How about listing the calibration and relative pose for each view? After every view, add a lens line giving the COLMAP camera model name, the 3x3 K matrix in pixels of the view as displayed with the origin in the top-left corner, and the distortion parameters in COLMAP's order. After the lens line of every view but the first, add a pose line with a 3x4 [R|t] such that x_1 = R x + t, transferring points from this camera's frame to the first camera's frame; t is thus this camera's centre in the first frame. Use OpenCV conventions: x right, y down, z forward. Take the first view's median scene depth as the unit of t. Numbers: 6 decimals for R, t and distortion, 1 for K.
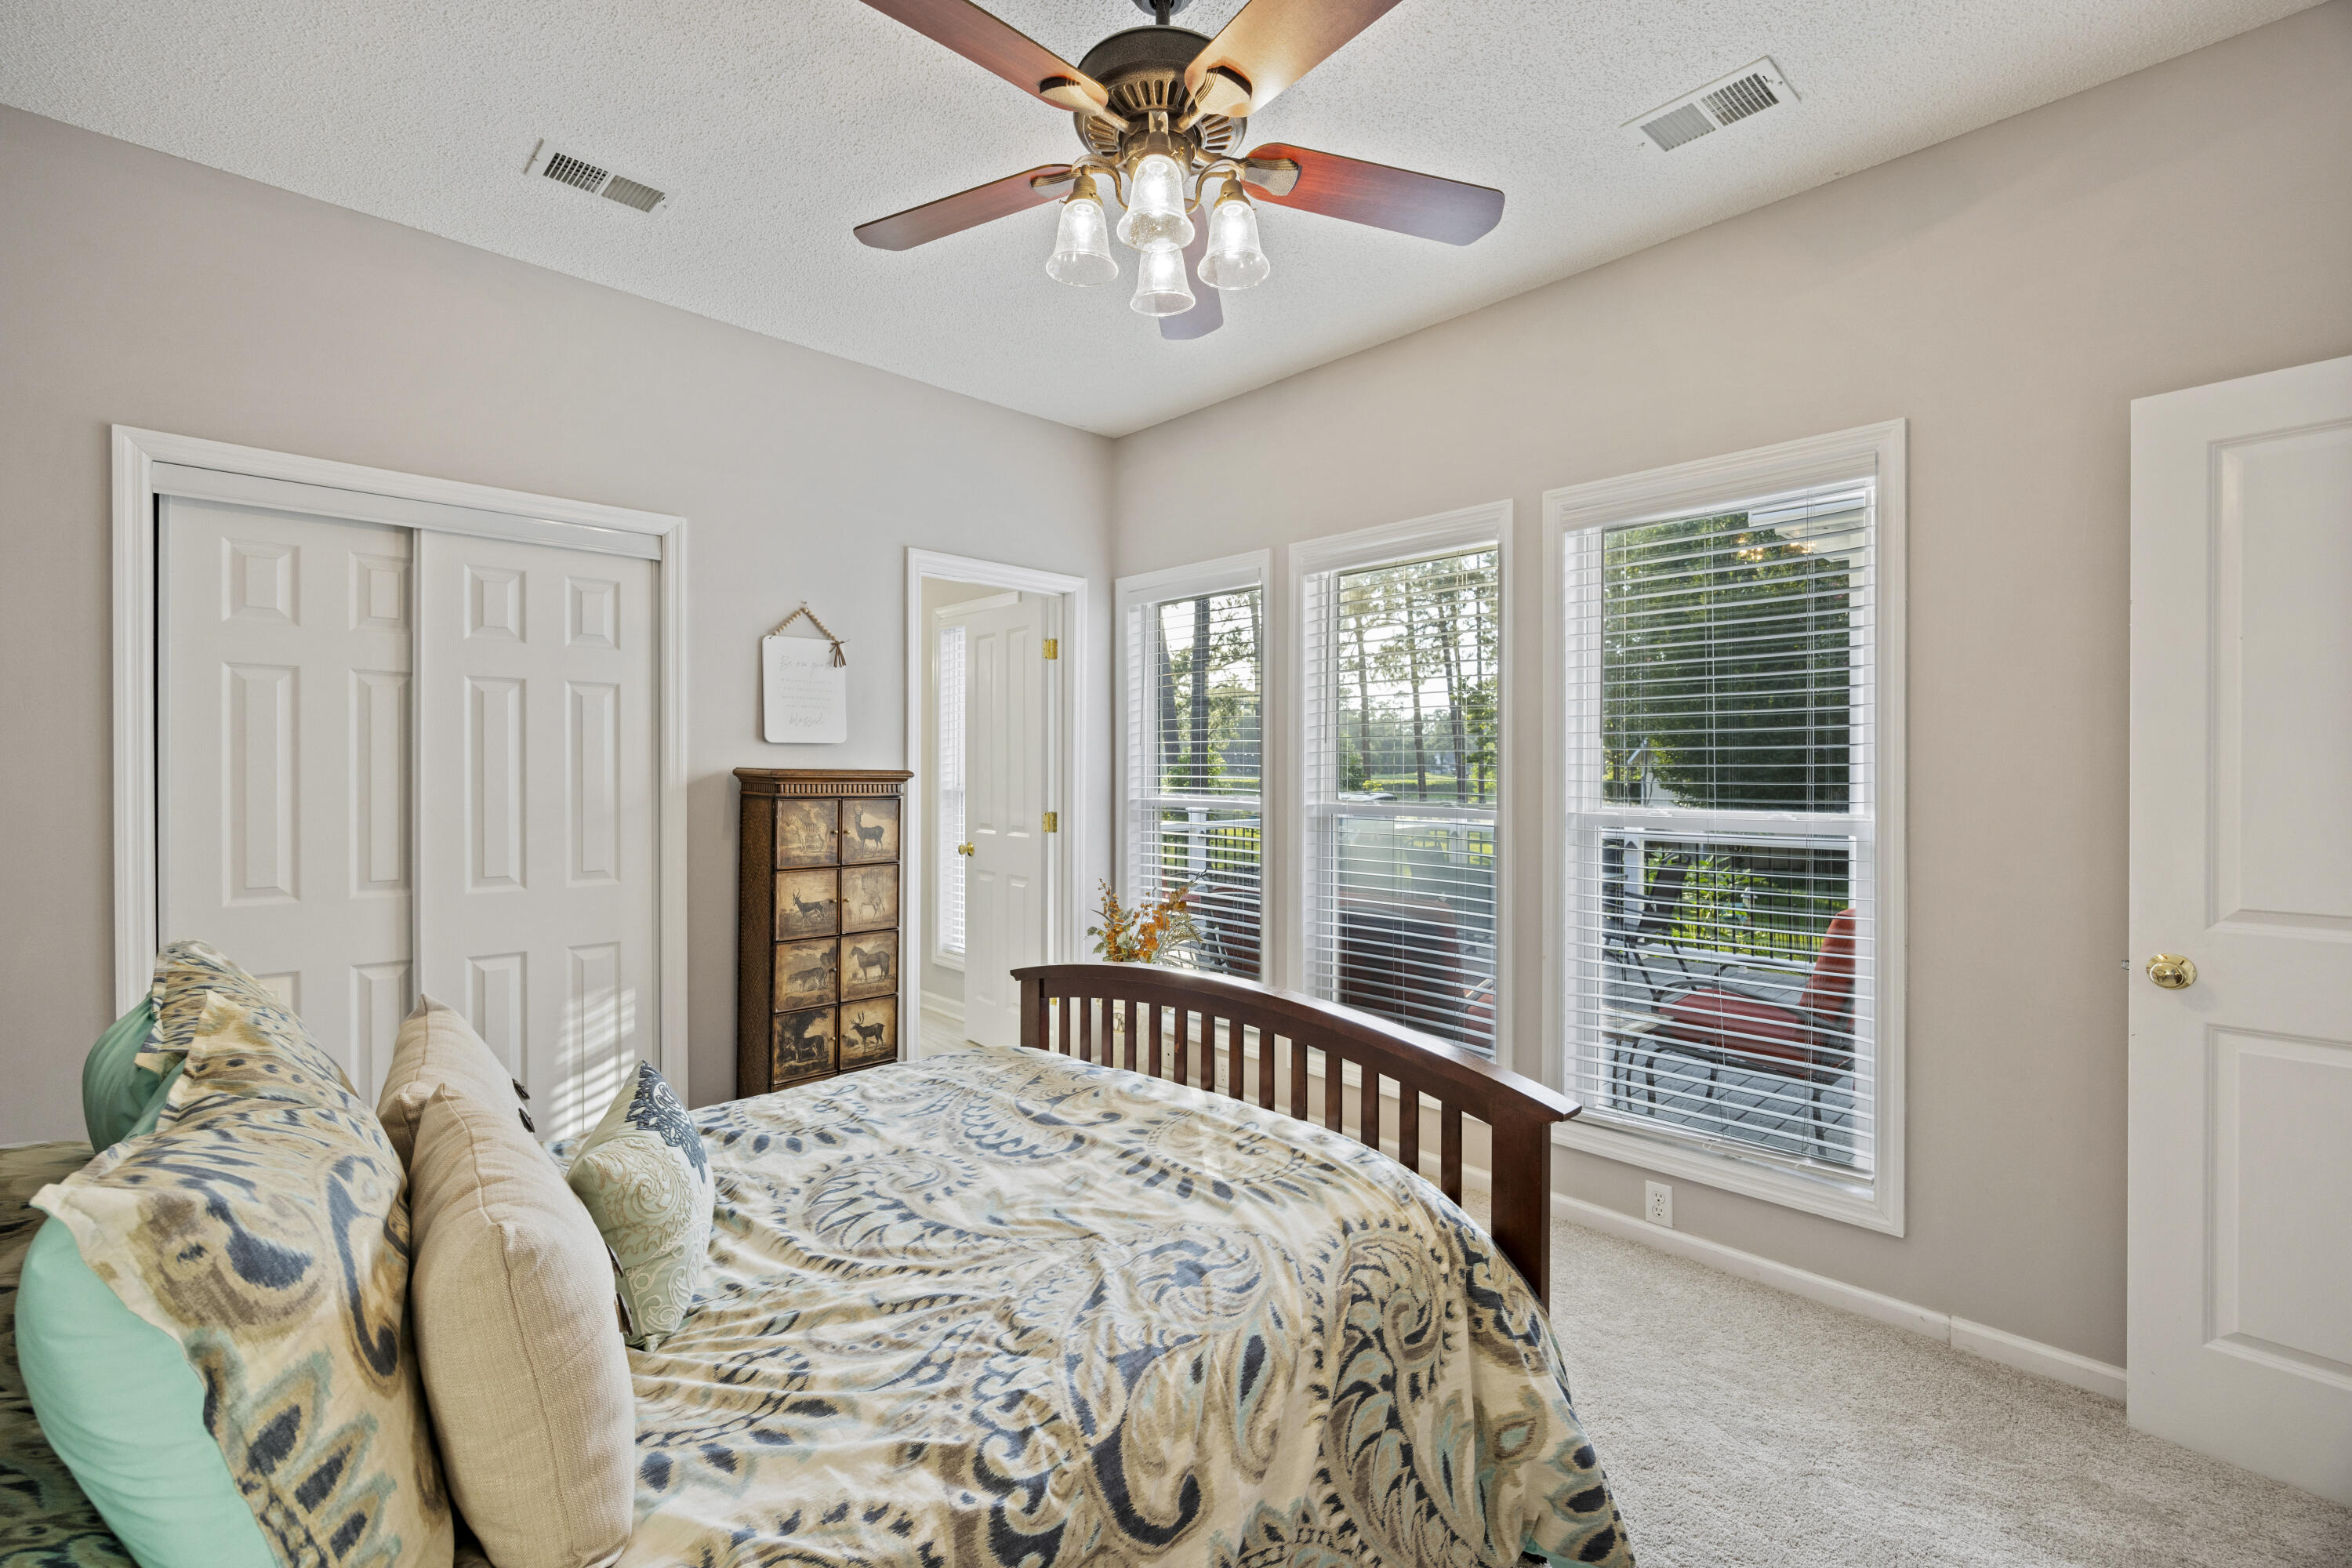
lens RADIAL K [[1008.0, 0, 1179.9], [0, 1008.0, 774.9], [0, 0, 1]] dist [-0.003274, -0.000068]
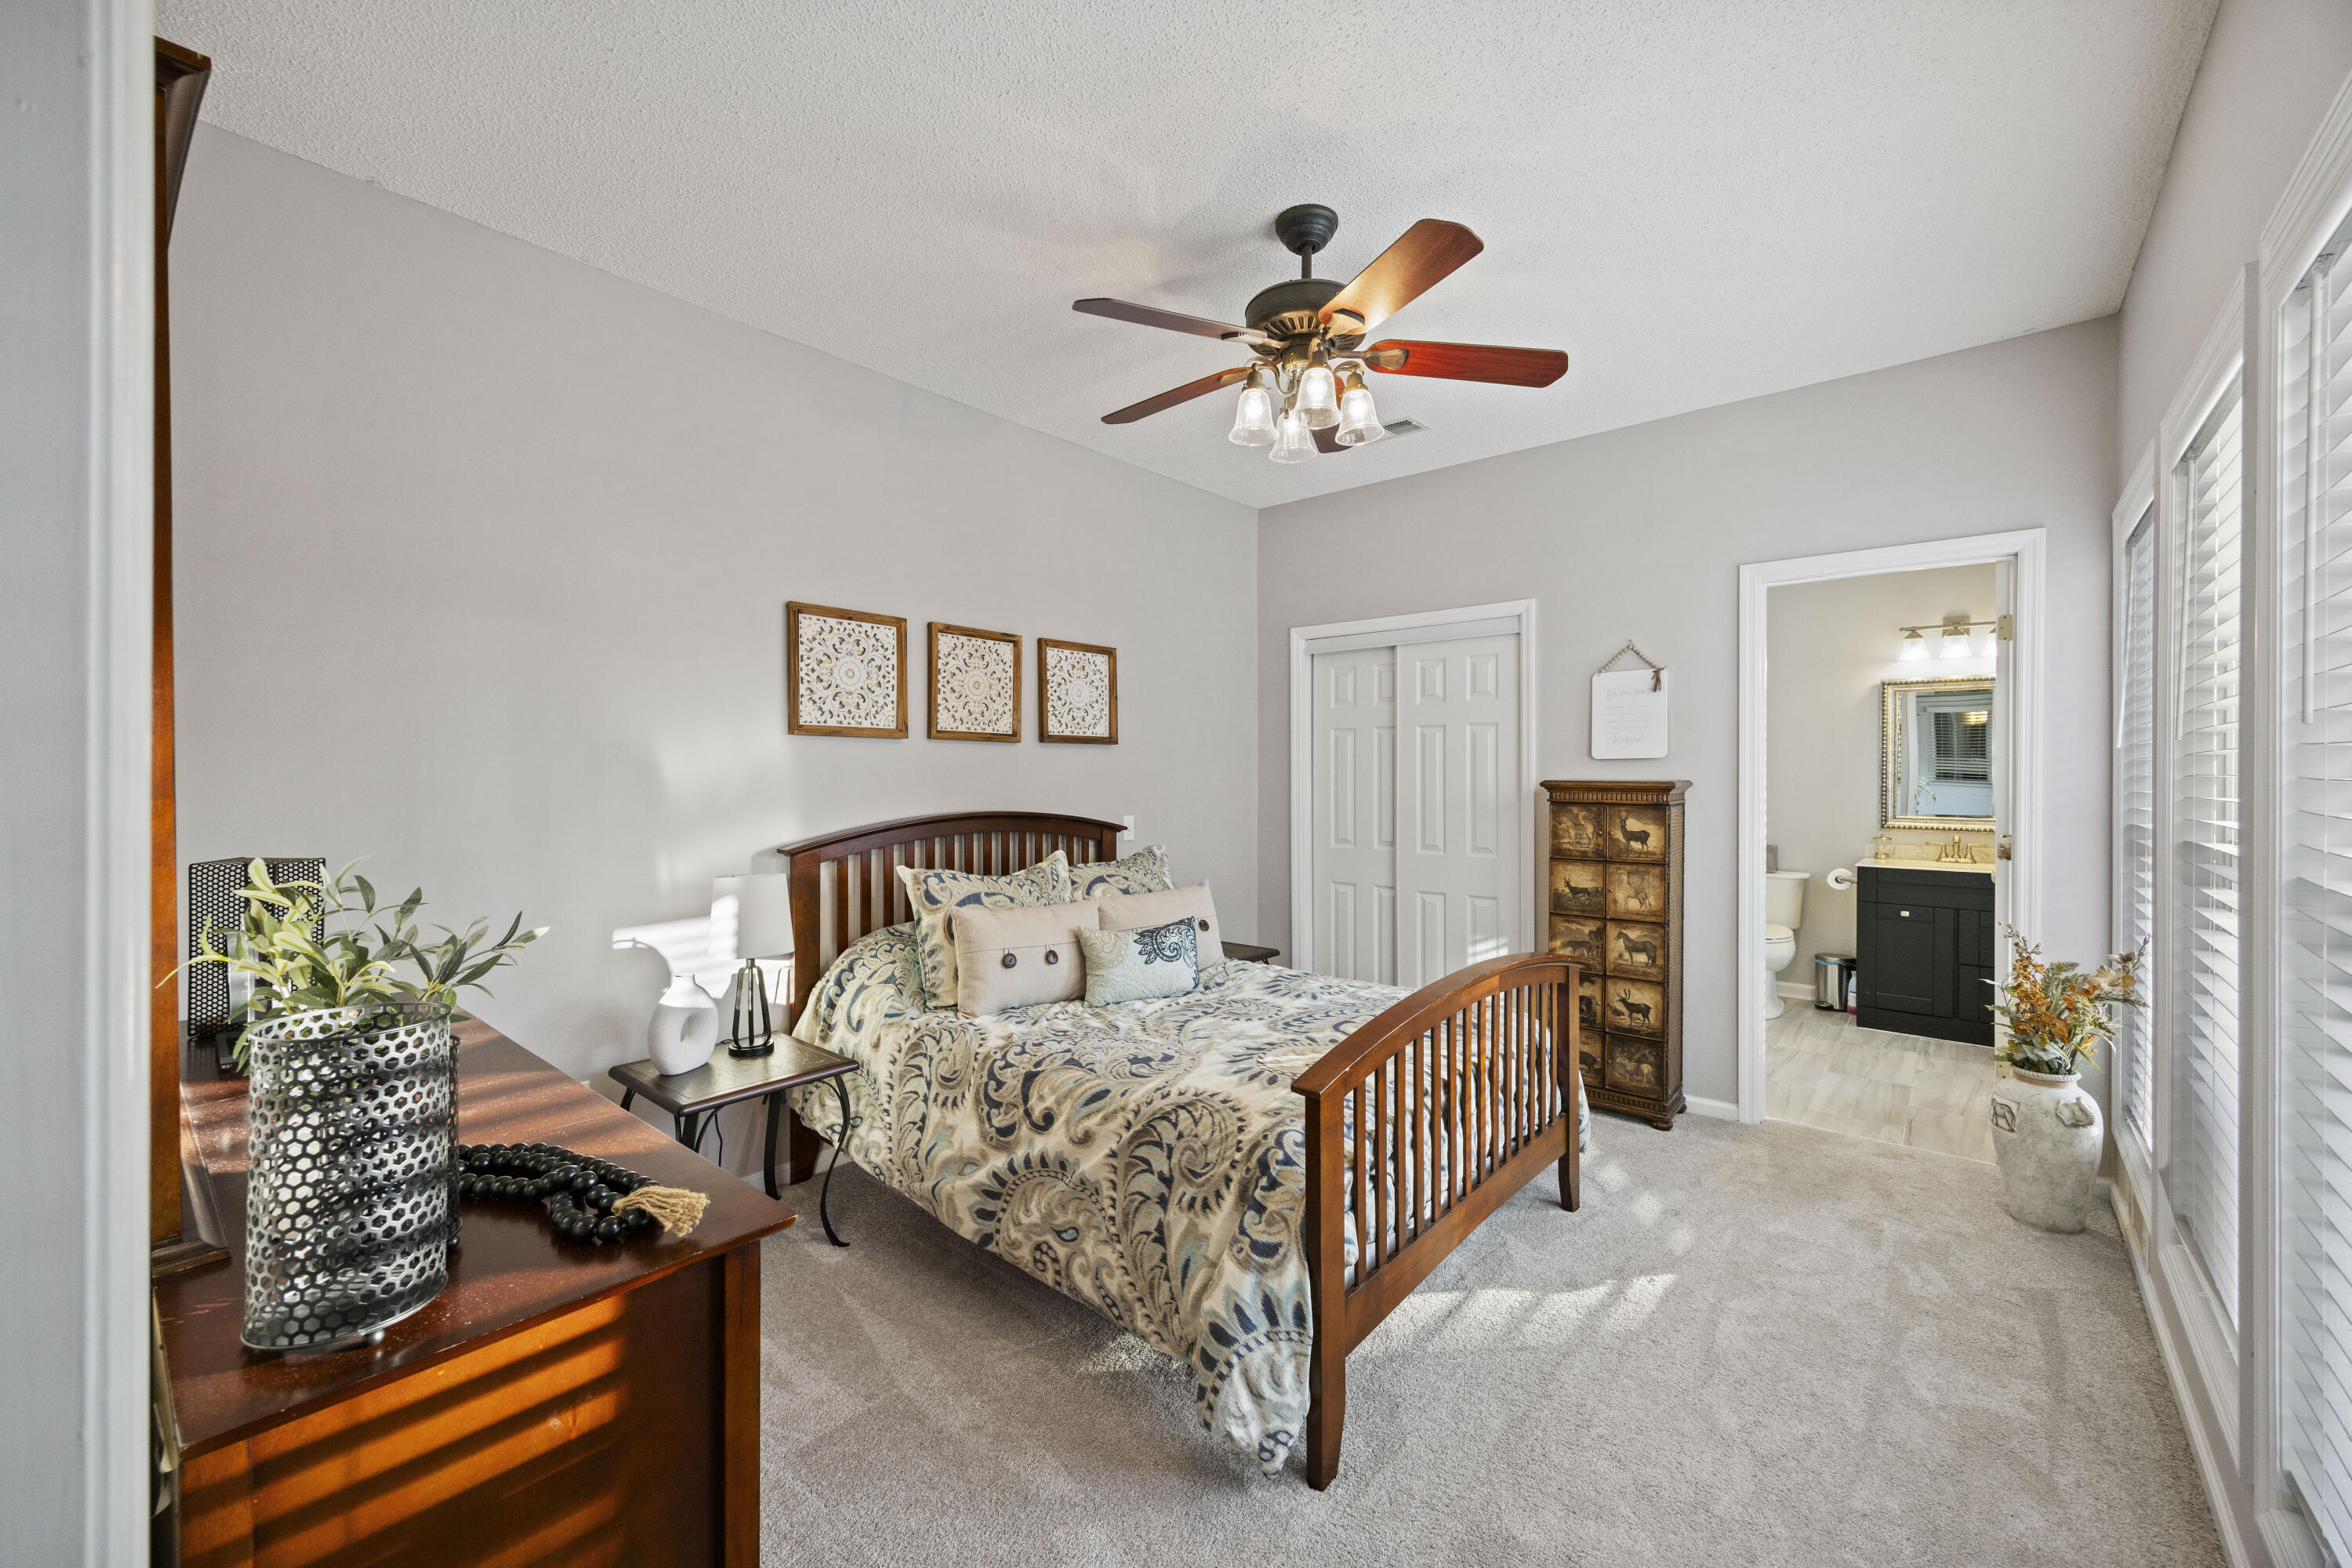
lens RADIAL K [[917.6, 0, 1170.3], [0, 917.6, 784.7], [0, 0, 1]] dist [0.001151, 0.000097]
pose [[0.094247, 0.007257, -0.995522, 0.712157], [-0.004746, 0.999965, 0.006840, -0.006149], [0.995538, 0.004080, 0.094278, 0.384360]]
